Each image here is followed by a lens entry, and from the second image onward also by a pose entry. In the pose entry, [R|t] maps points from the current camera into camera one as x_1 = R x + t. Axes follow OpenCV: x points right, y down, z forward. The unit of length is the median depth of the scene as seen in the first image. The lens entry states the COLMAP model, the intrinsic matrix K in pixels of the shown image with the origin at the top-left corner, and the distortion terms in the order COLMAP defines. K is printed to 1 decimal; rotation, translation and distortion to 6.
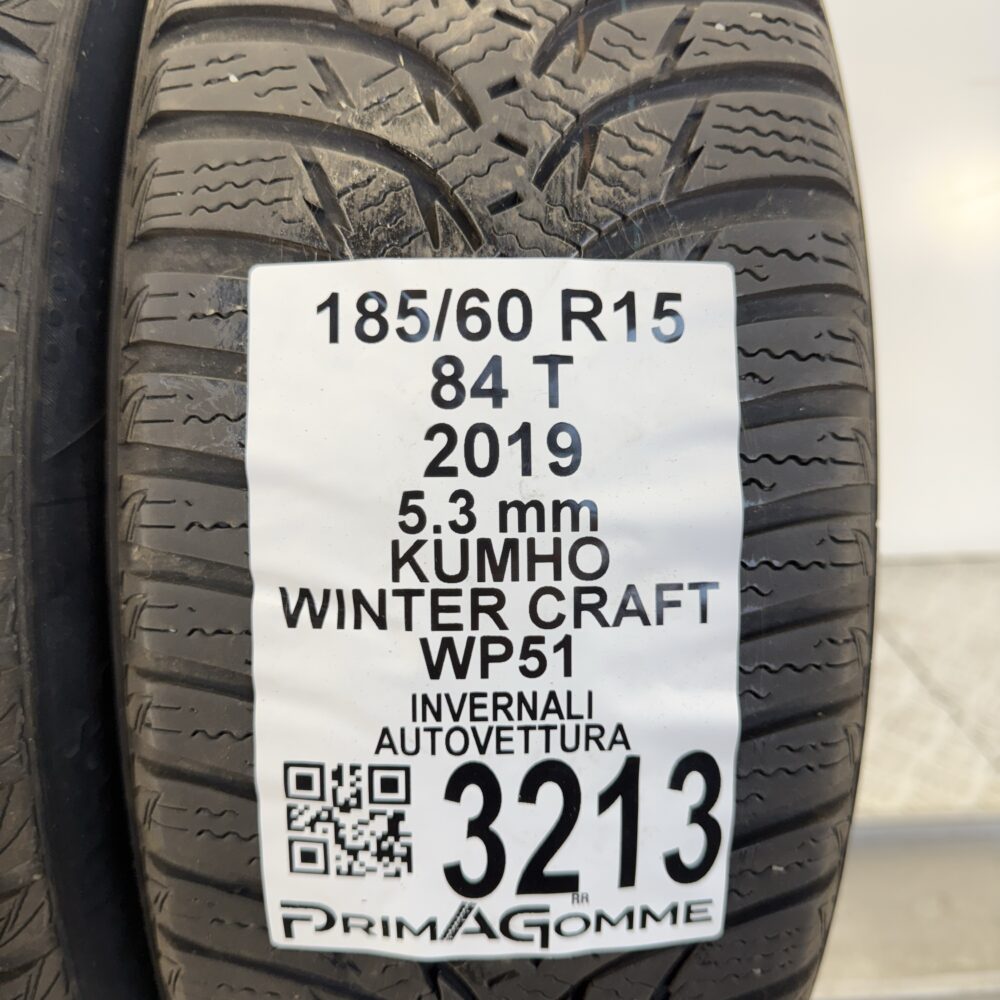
lens RADIAL K [[952.9, 0, 500.0], [0, 952.9, 500.0], [0, 0, 1]] dist [0.078919, -0.151254]
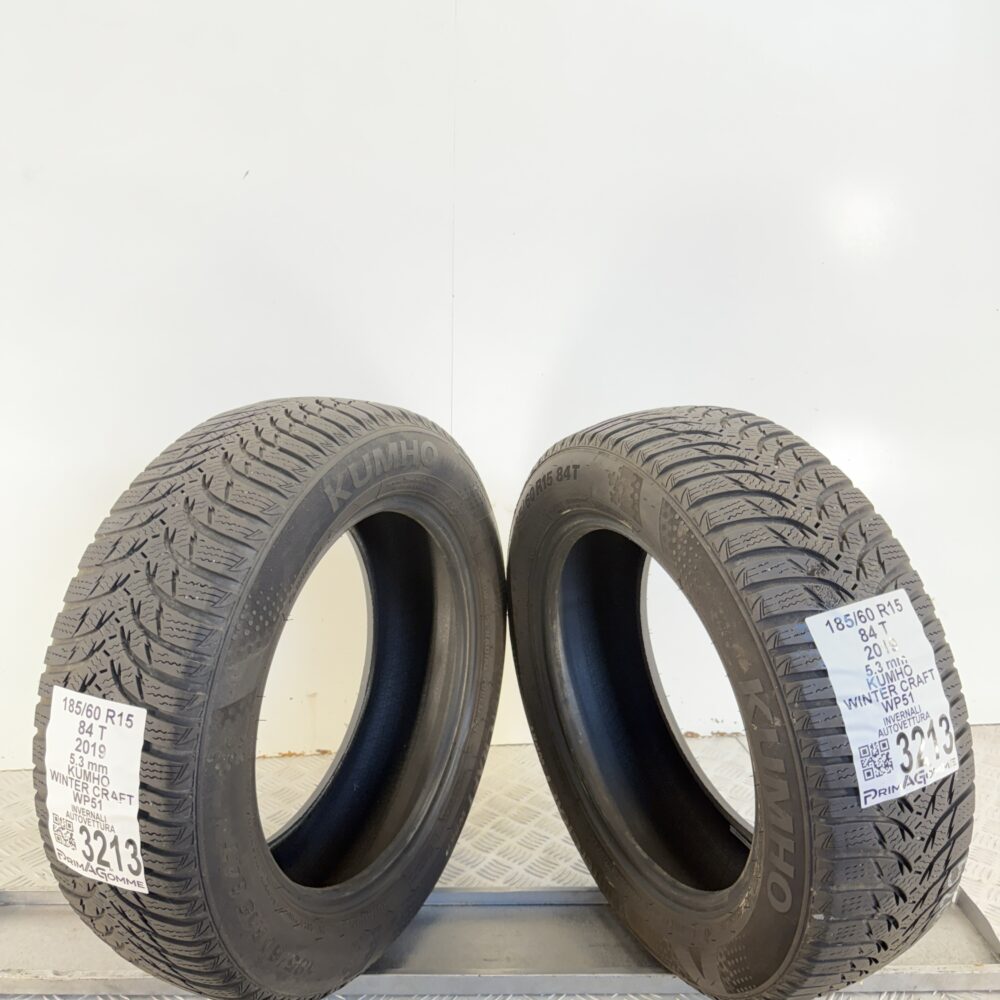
lens RADIAL K [[952.9, 0, 500.0], [0, 952.9, 500.0], [0, 0, 1]] dist [0.078919, -0.151254]
pose [[0.922311, -0.202392, 0.329210, -2.543627], [0.275801, 0.941455, -0.193895, -0.285758], [-0.270694, 0.269628, 0.924135, -2.313401]]
